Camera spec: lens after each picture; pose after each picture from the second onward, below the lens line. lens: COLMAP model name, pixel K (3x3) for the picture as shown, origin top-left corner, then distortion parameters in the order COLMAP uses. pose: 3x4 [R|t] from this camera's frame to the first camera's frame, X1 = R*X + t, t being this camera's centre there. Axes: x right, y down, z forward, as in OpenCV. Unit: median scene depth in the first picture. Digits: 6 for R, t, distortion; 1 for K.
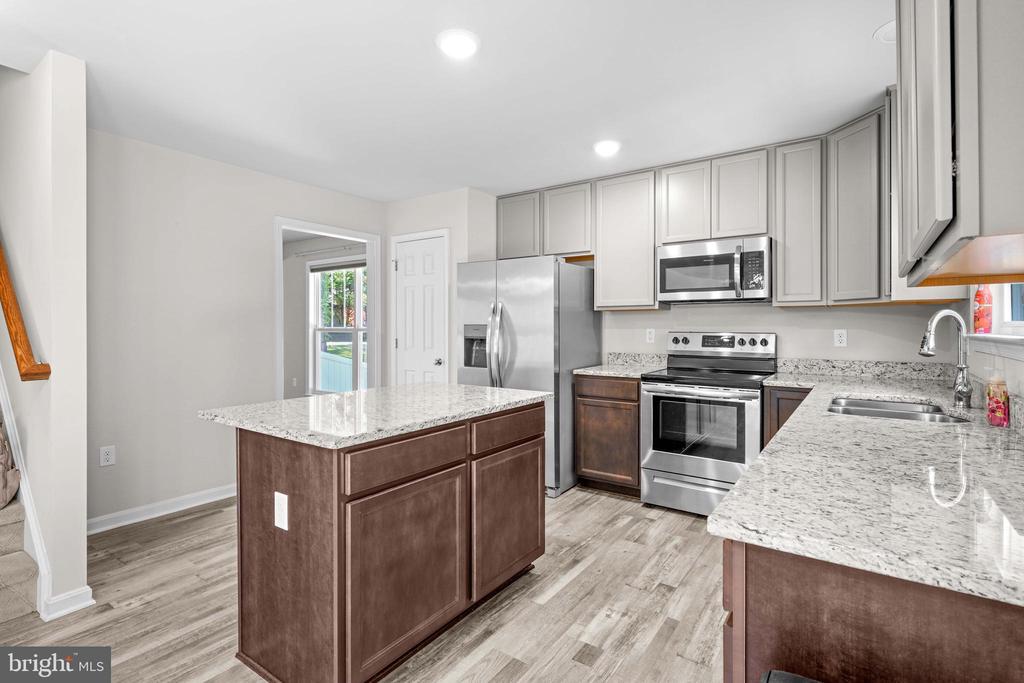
lens RADIAL K [[497.3, 0, 516.0], [0, 497.3, 326.1], [0, 0, 1]] dist [-0.000512, -0.000081]
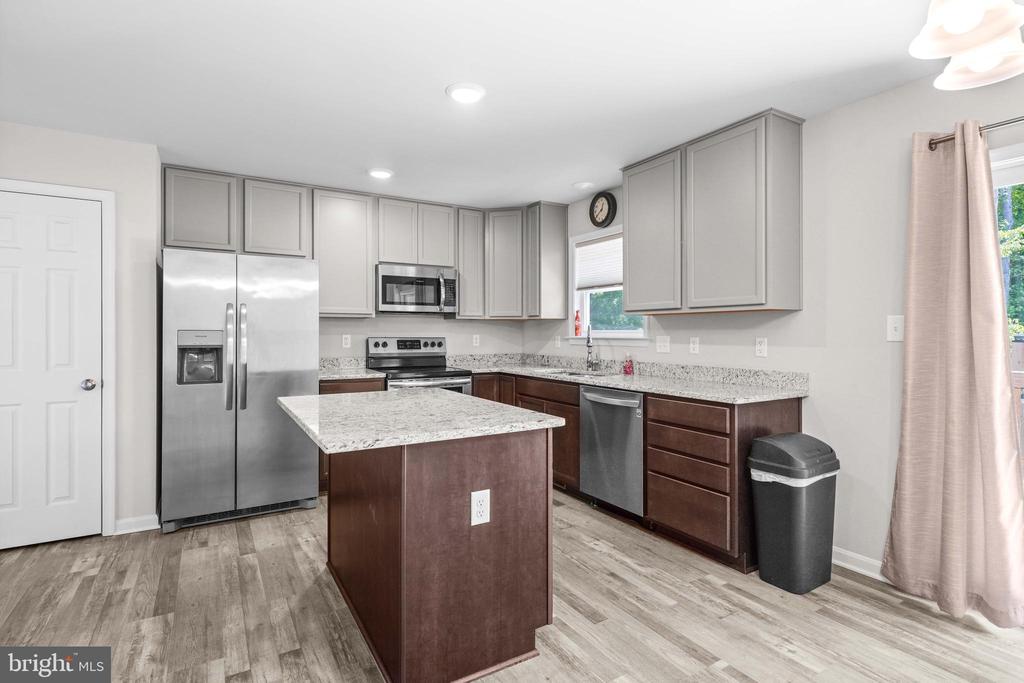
lens RADIAL K [[506.7, 0, 514.1], [0, 506.7, 330.1], [0, 0, 1]] dist [0.001650, 0.000481]
pose [[0.401726, 0.005468, 0.915743, -0.694880], [0.000272, 0.999981, -0.006091, 0.001892], [-0.915760, 0.002696, 0.401718, 0.245791]]
